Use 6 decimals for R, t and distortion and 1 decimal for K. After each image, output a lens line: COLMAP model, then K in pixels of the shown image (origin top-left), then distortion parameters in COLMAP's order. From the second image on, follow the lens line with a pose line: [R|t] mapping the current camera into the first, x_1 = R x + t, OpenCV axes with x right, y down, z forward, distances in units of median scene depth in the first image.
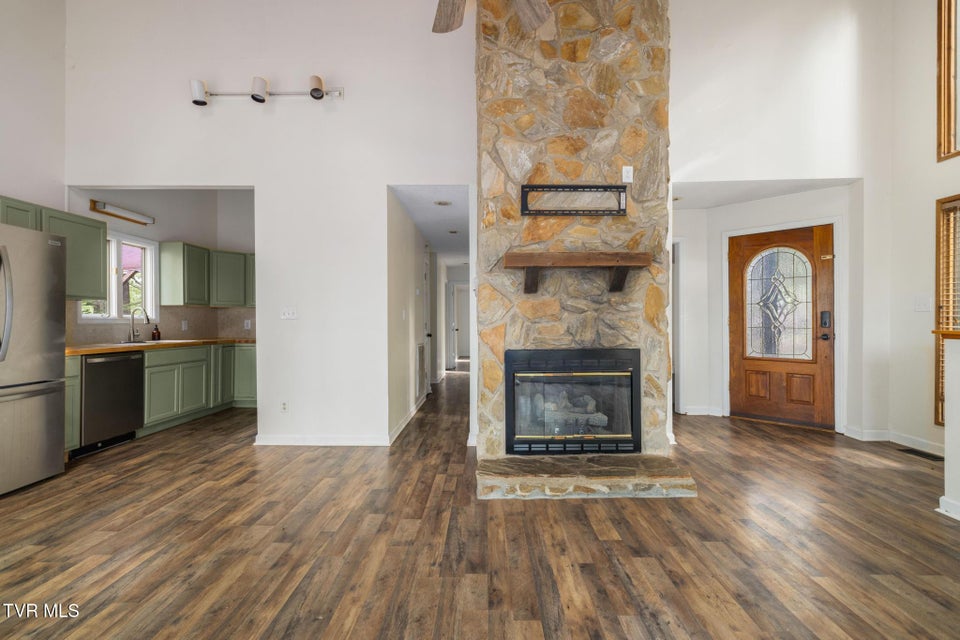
lens RADIAL K [[408.9, 0, 480.1], [0, 408.9, 316.4], [0, 0, 1]] dist [0.000815, 0.000049]
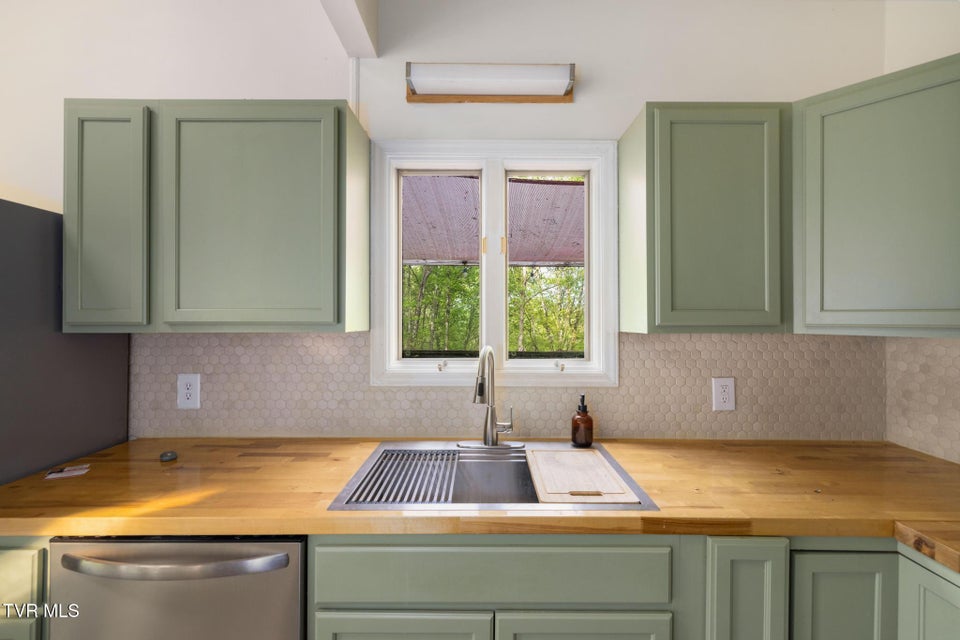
lens RADIAL K [[408.9, 0, 480.1], [0, 408.9, 316.4], [0, 0, 1]] dist [0.000815, 0.000049]
pose [[0.022897, 0.017439, -0.999586, -0.429807], [0.009737, 0.999797, 0.017666, -0.044256], [0.999690, -0.010137, 0.022723, 0.830982]]
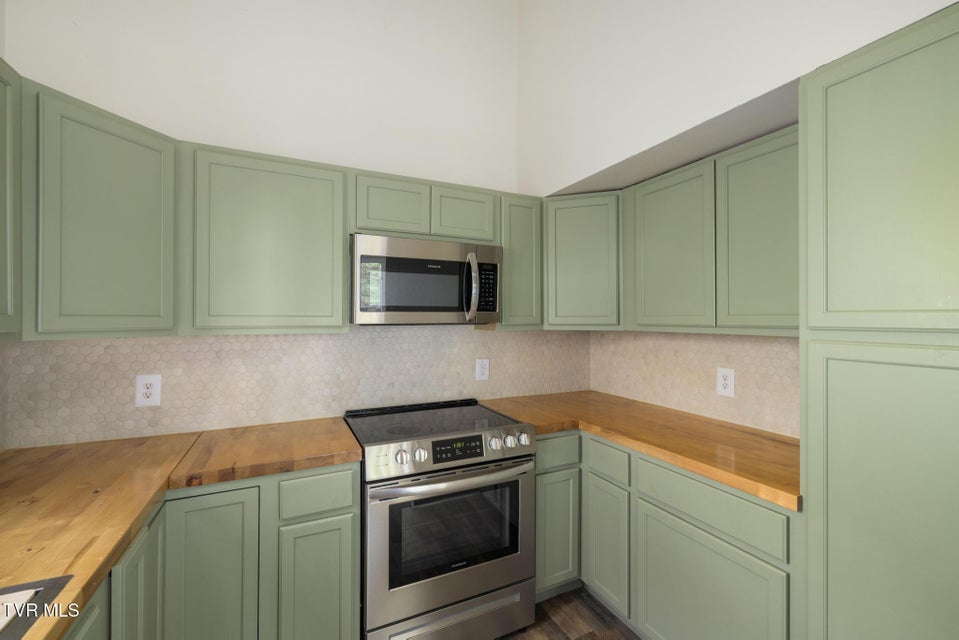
lens RADIAL K [[408.4, 0, 479.6], [0, 408.4, 316.4], [0, 0, 1]] dist [0.000815, 0.000049]
pose [[0.894099, 0.009596, 0.447766, -0.560077], [-0.010806, 0.999942, 0.000148, -0.042789], [-0.447739, -0.004971, 0.894151, 0.720138]]
